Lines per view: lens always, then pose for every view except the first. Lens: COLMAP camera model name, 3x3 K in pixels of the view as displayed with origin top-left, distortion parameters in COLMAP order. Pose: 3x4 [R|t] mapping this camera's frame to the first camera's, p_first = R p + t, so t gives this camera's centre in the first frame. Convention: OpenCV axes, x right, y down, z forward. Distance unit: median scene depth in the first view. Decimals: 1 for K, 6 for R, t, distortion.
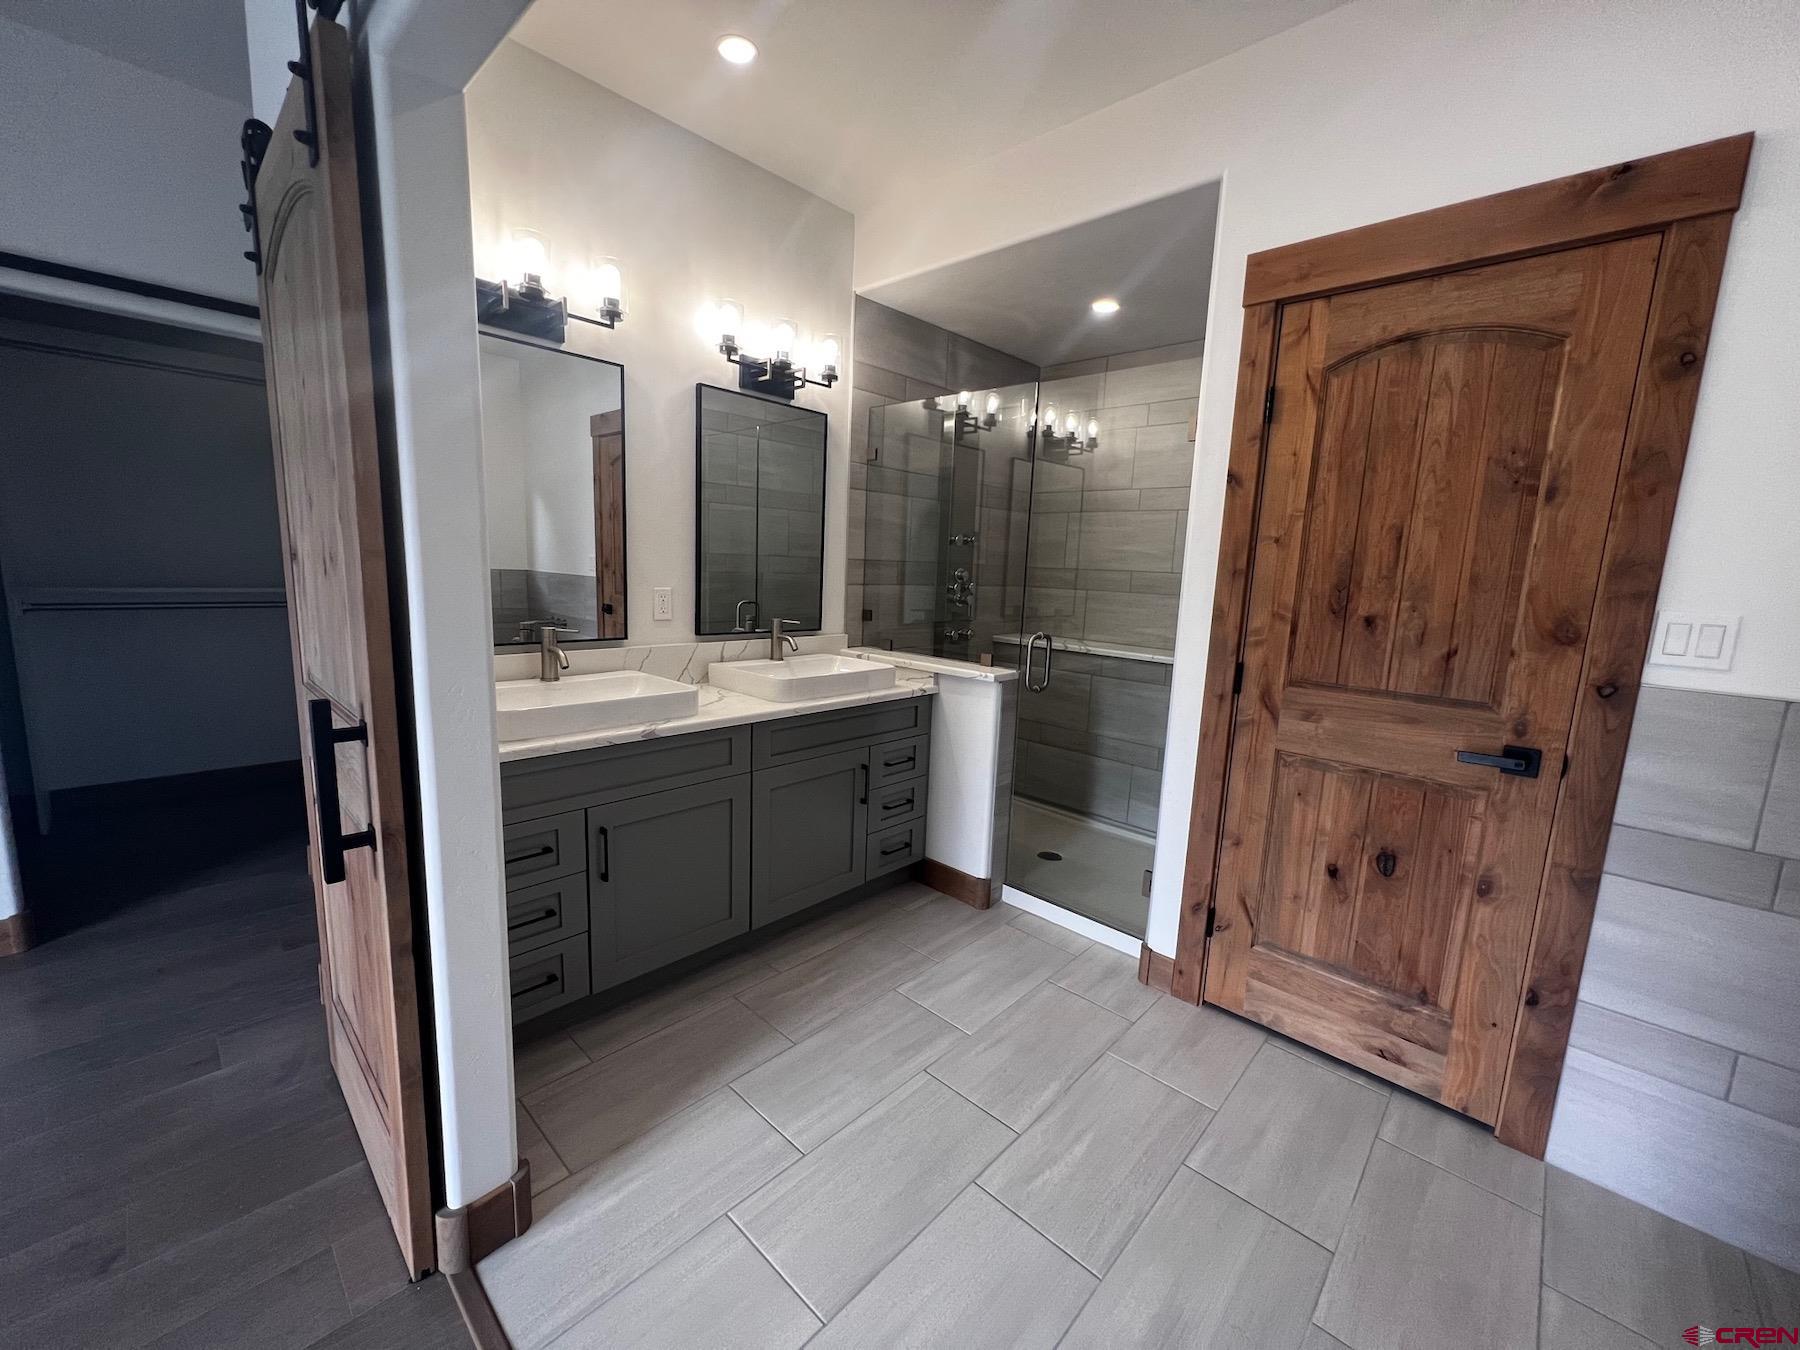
lens RADIAL K [[717.4, 0, 896.2], [0, 717.4, 672.1], [0, 0, 1]] dist [-0.002098, -0.000484]
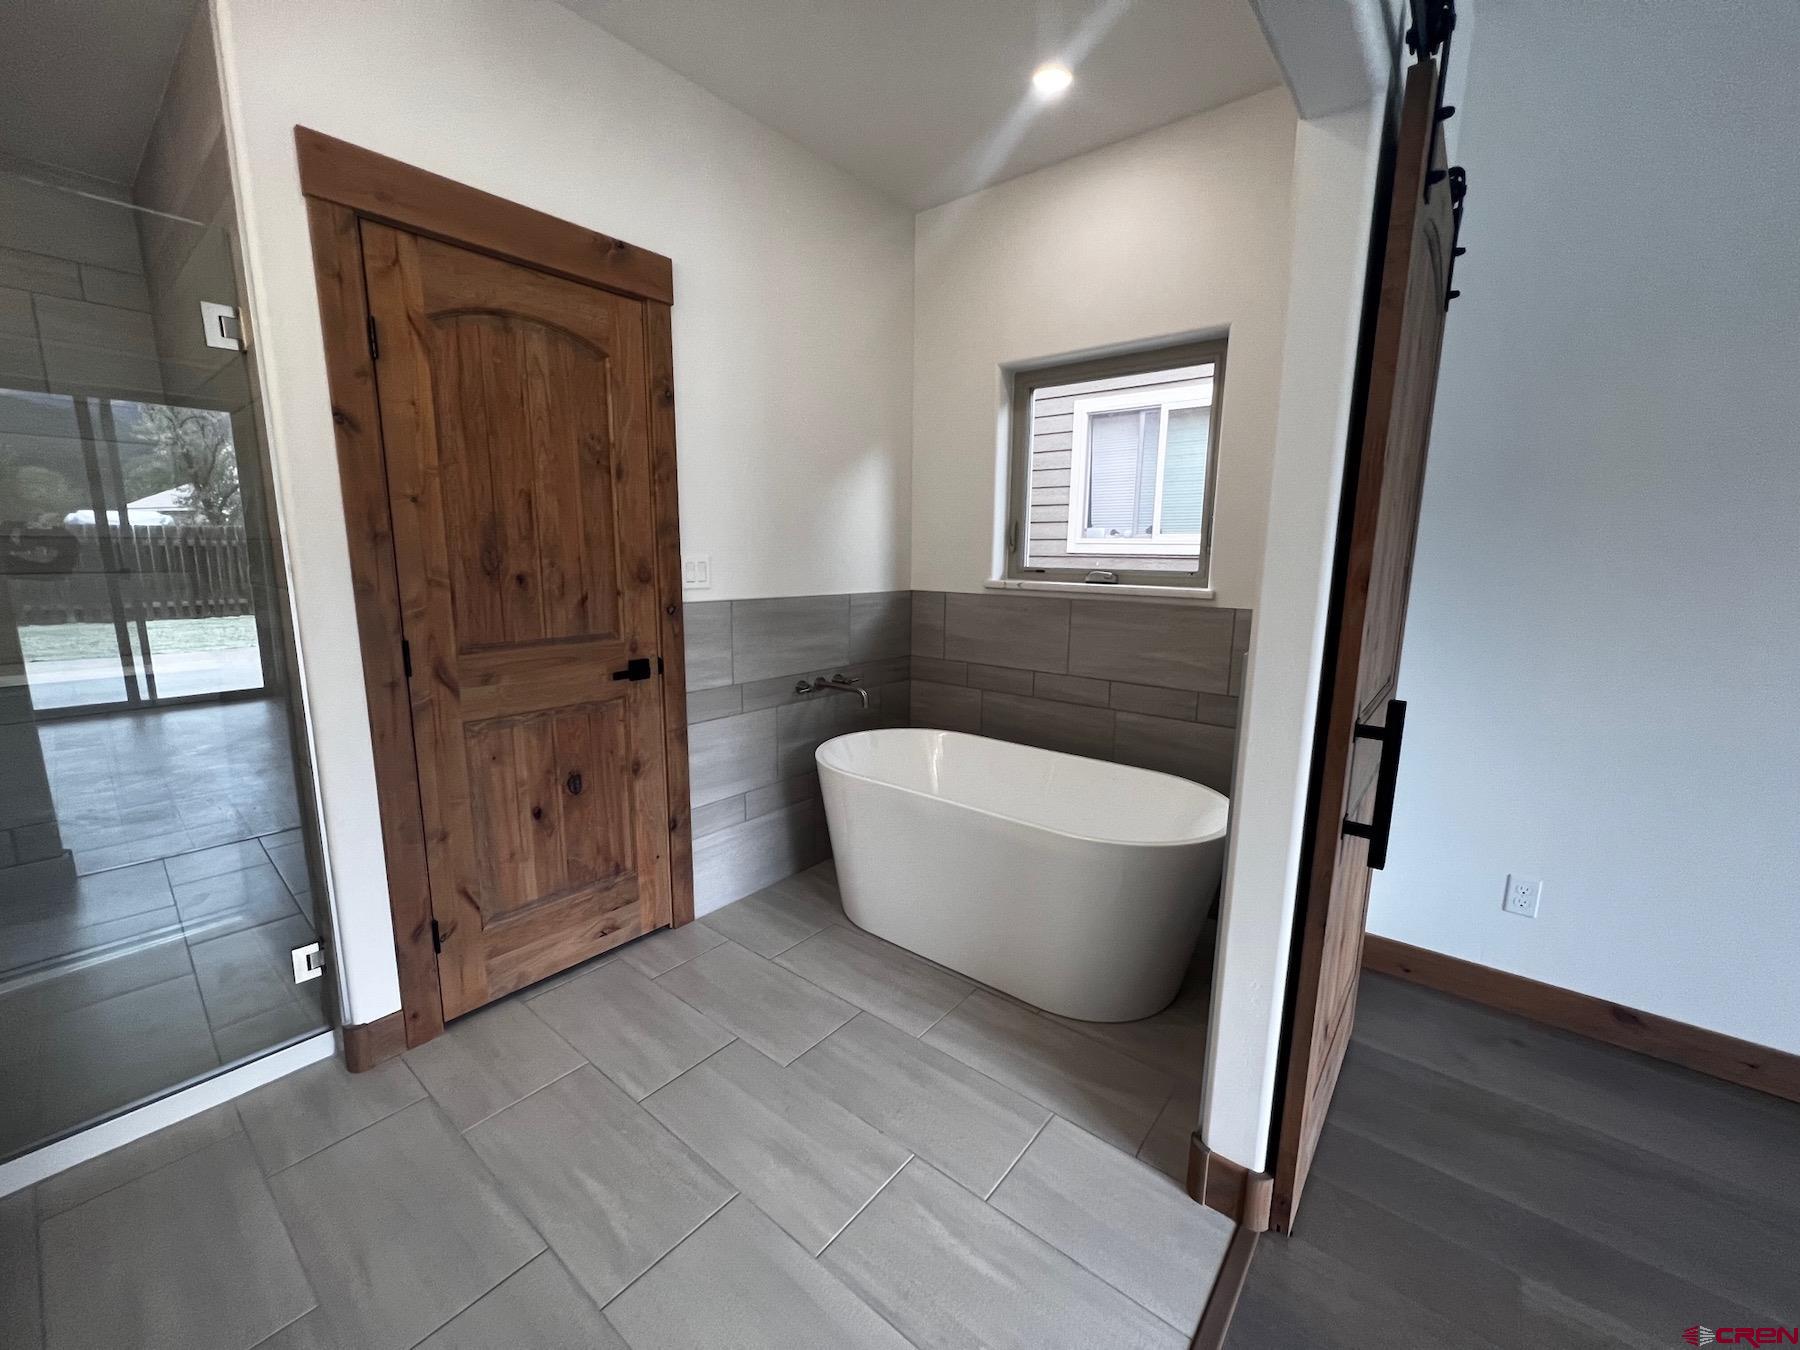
lens RADIAL K [[717.4, 0, 895.6], [0, 717.4, 676.5], [0, 0, 1]] dist [-0.002098, -0.000484]
pose [[-0.071499, -0.213152, 0.974399, -0.467074], [0.139674, 0.965134, 0.221375, -0.090623], [-0.987613, 0.151927, -0.039234, 0.510828]]
